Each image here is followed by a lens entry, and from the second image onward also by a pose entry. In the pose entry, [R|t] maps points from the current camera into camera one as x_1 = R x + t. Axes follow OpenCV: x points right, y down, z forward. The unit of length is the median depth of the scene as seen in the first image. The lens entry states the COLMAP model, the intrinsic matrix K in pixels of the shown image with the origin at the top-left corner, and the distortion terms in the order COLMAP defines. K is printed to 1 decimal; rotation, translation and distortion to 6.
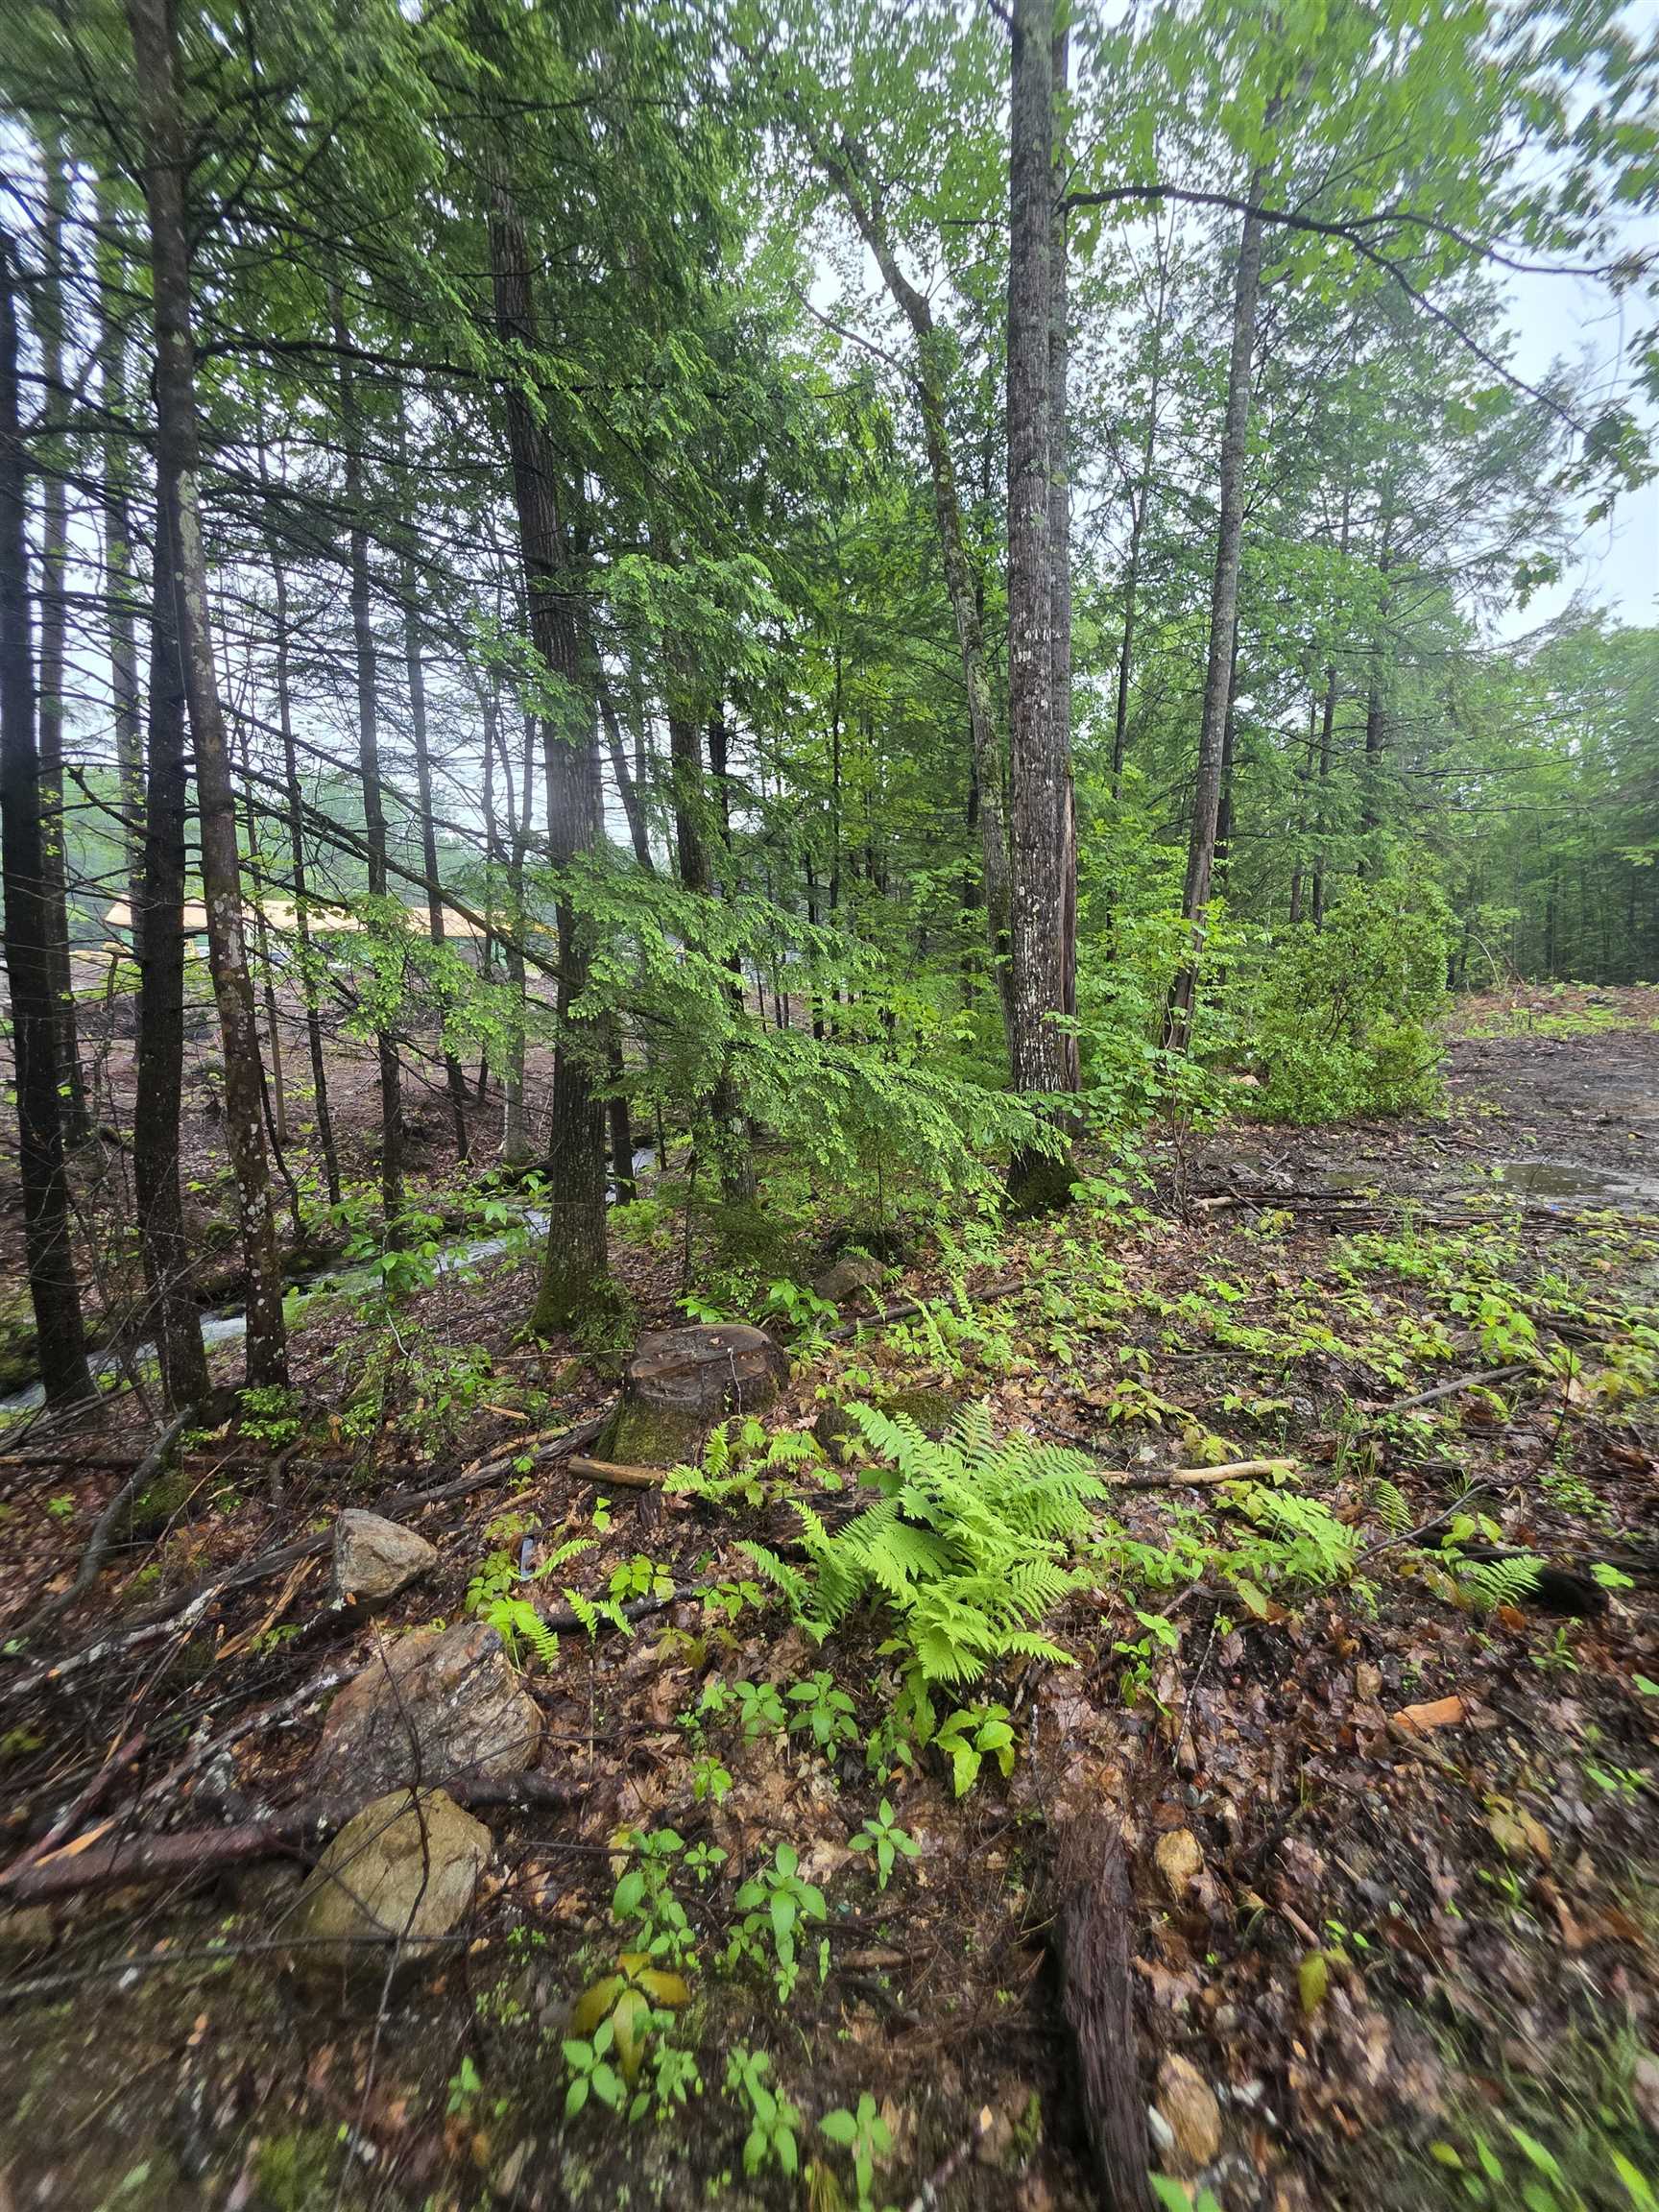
lens RADIAL K [[890.4, 0, 828.0], [0, 890.4, 1110.8], [0, 0, 1]] dist [-0.002494, 0.001255]
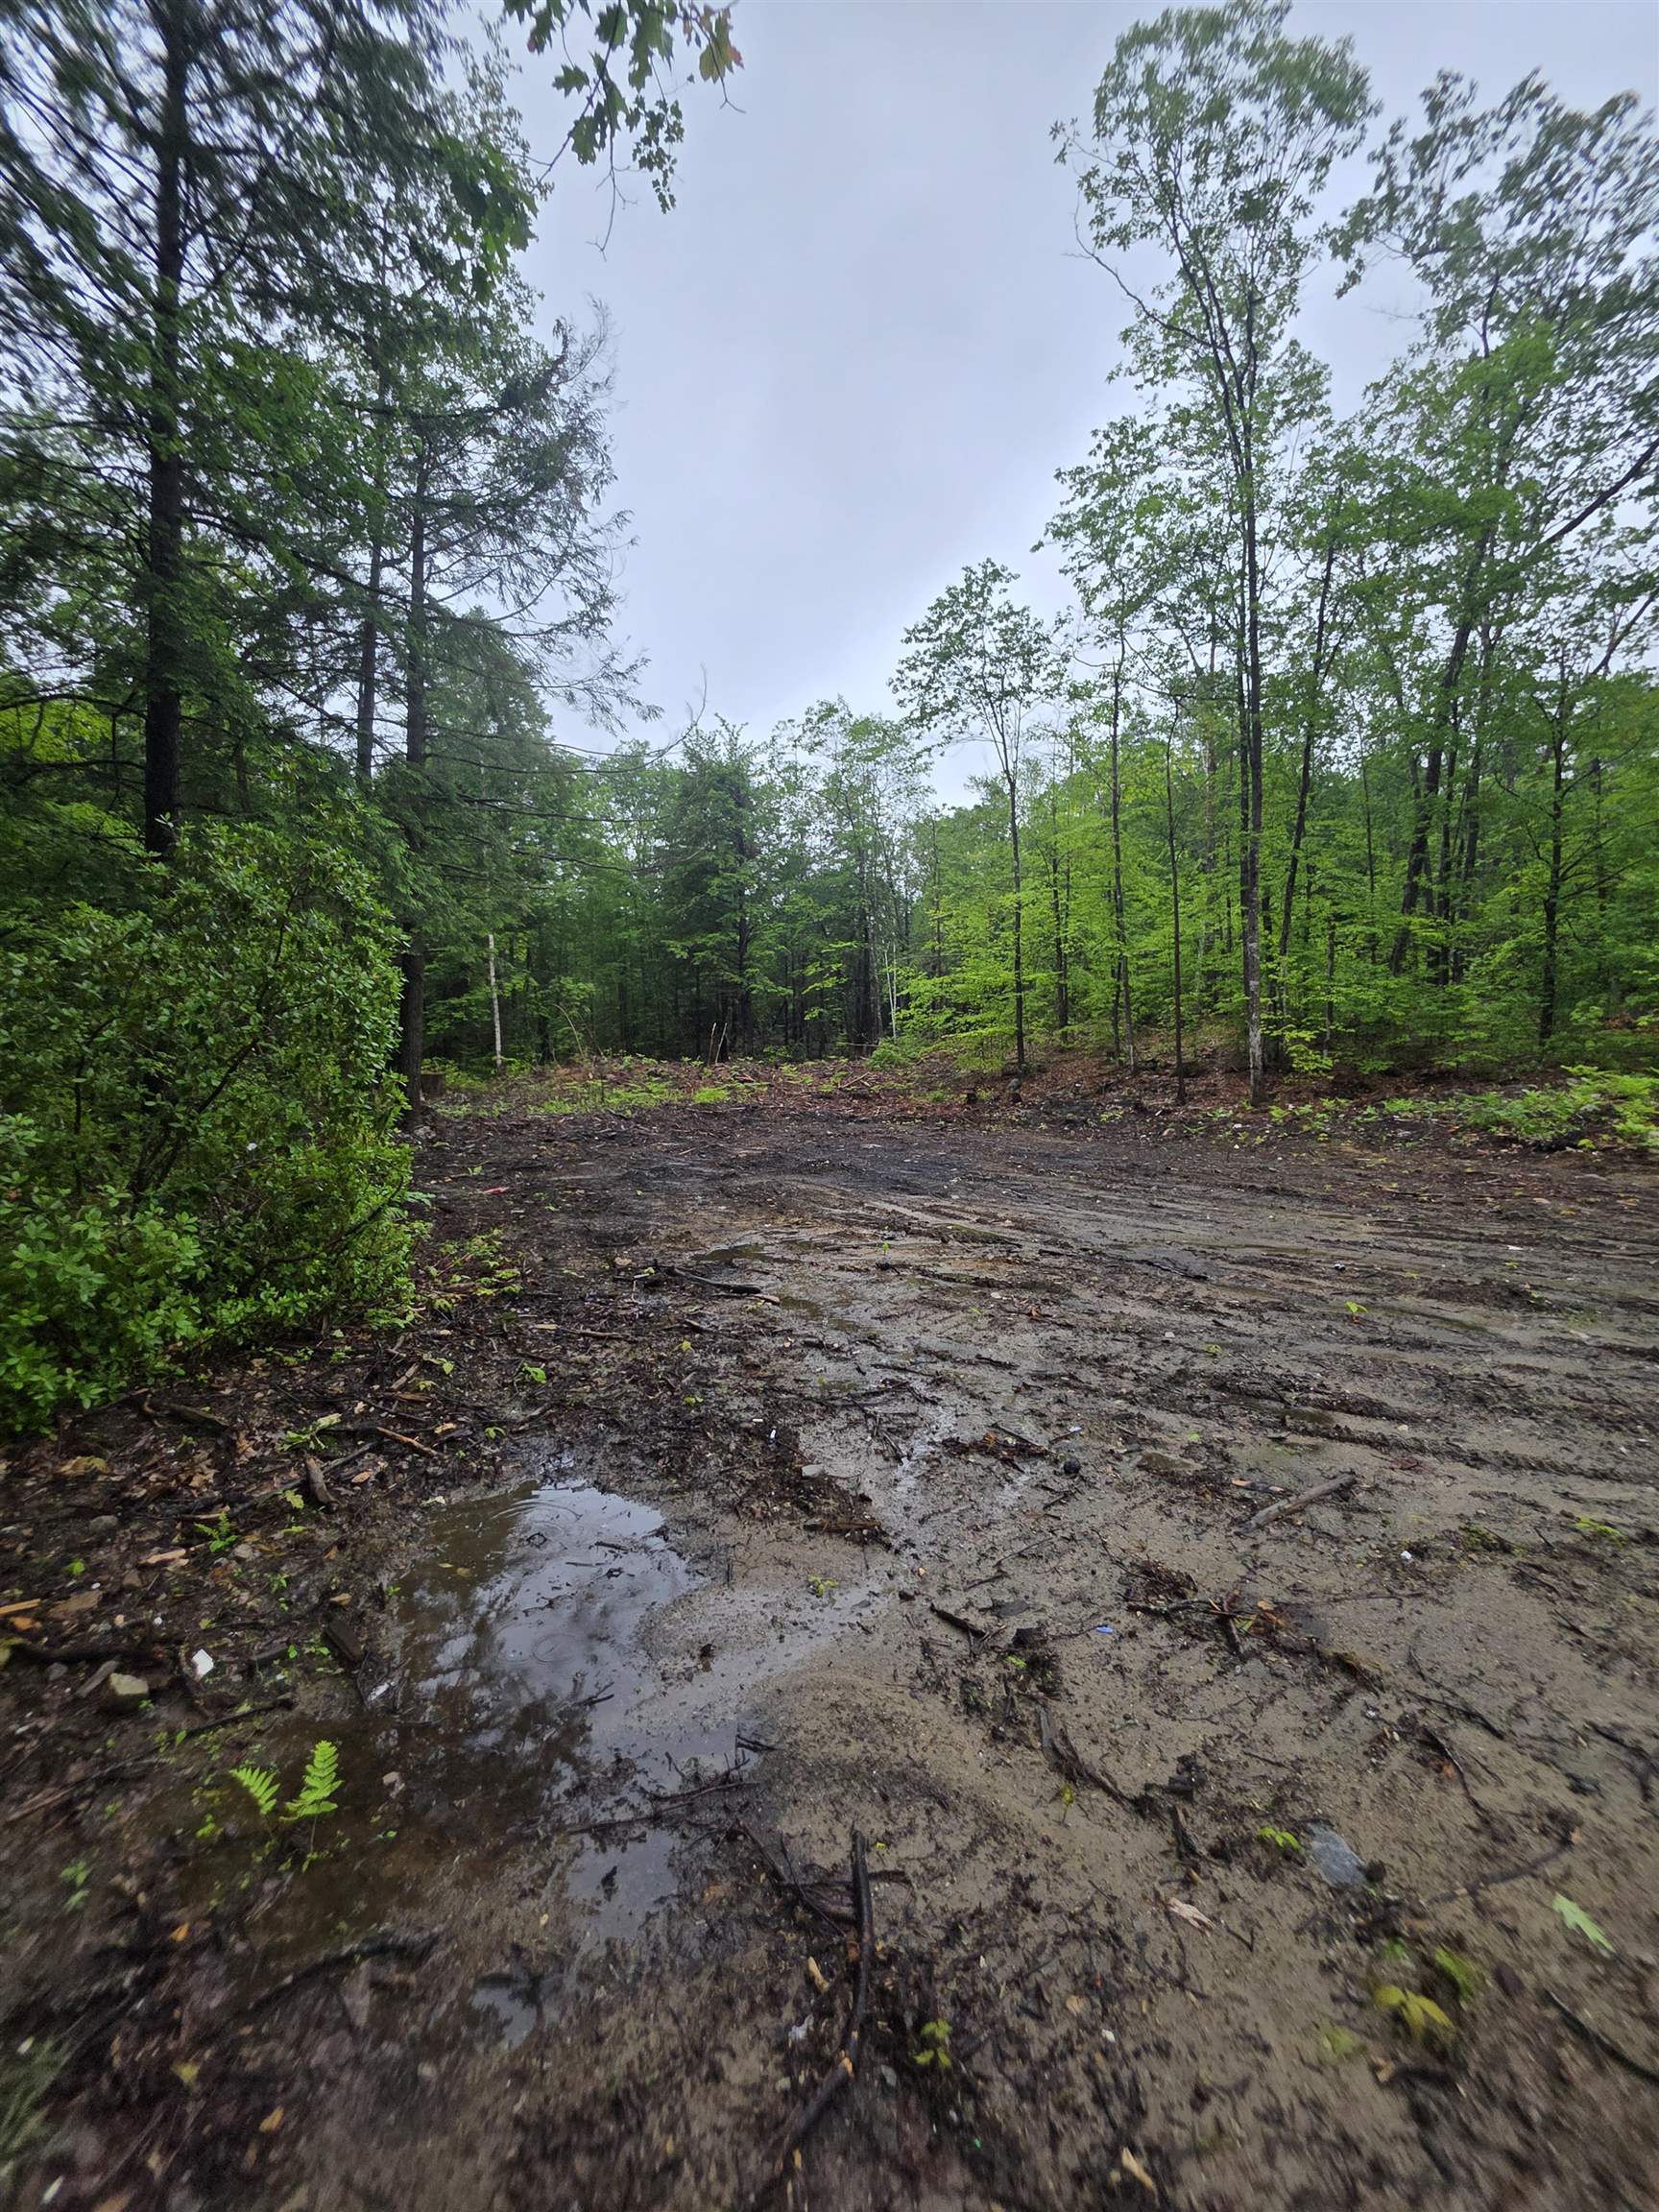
lens RADIAL K [[890.4, 0, 816.1], [0, 890.4, 1096.9], [0, 0, 1]] dist [-0.002494, 0.001255]
pose [[0.634976, 0.003934, 0.772522, 0.139213], [0.060130, 0.996702, -0.054499, -0.022654], [-0.770188, 0.081057, 0.632645, 0.152623]]
